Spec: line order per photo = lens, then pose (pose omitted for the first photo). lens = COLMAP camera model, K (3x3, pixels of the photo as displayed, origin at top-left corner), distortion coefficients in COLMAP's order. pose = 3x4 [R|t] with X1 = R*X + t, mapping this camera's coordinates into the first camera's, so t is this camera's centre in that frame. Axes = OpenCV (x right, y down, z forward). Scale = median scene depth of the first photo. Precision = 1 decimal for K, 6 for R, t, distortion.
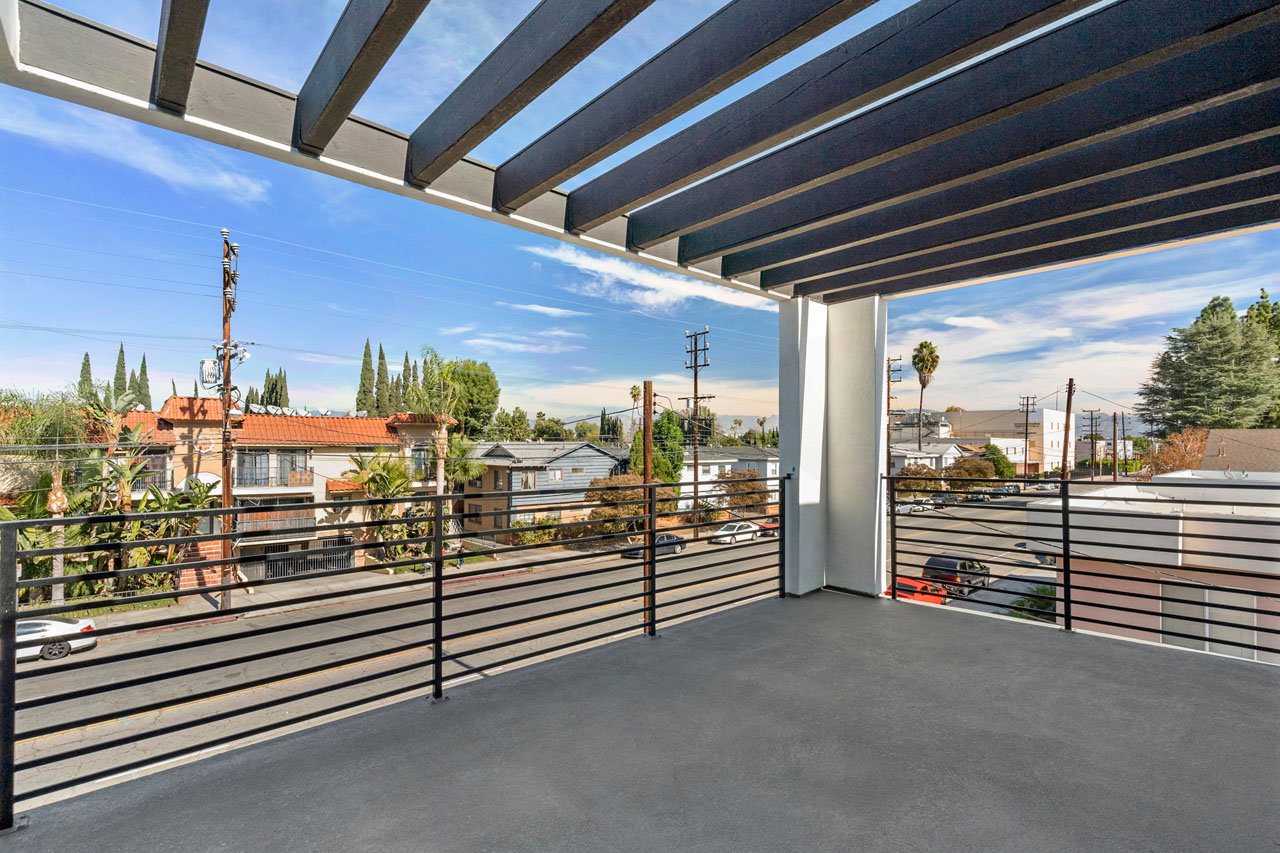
lens RADIAL K [[581.8, 0, 638.5], [0, 581.8, 427.1], [0, 0, 1]] dist [0.002818, 0.000279]
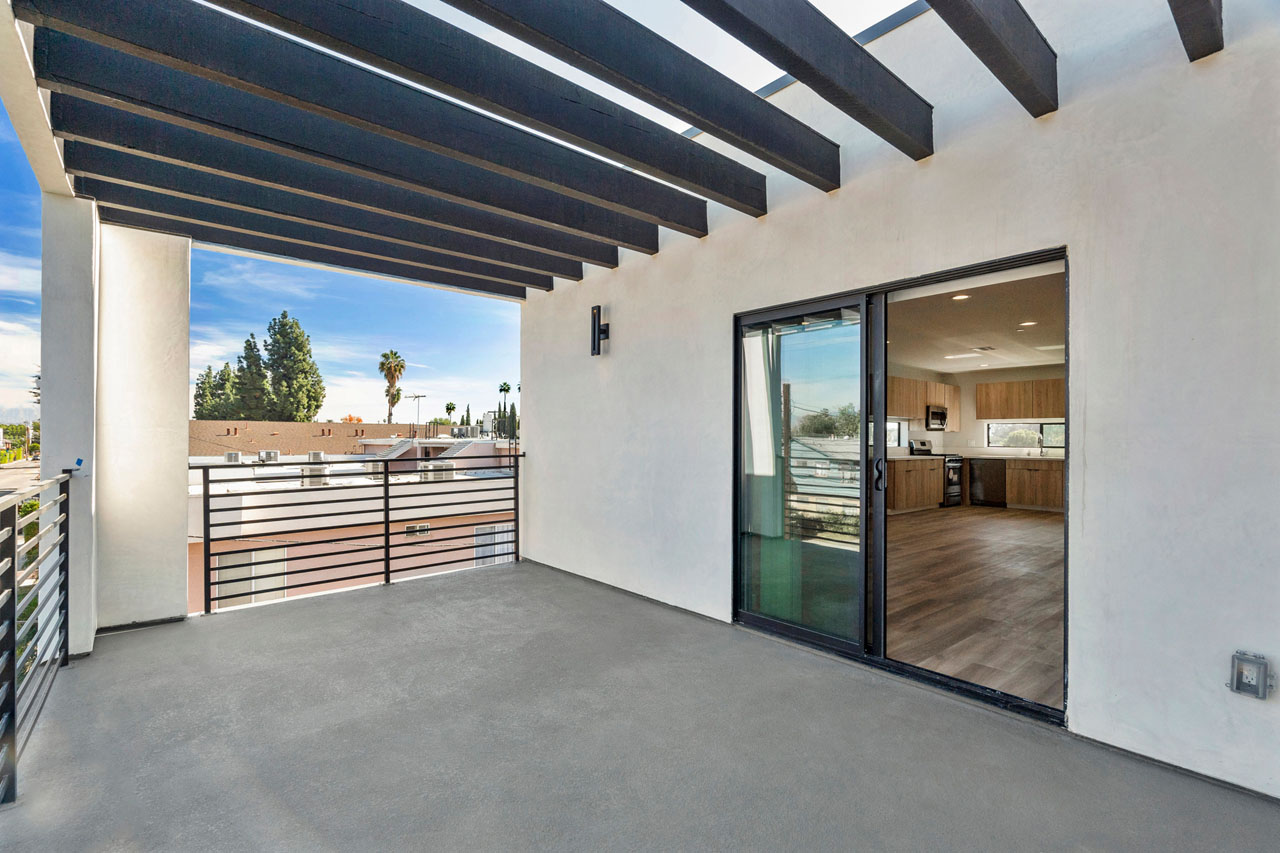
lens RADIAL K [[581.8, 0, 639.6], [0, 581.8, 432.0], [0, 0, 1]] dist [0.002818, 0.000279]
pose [[0.034220, 0.007356, 0.999387, -0.519181], [-0.042503, 0.999079, -0.005898, 0.022984], [-0.998510, -0.042275, 0.034501, 0.513589]]
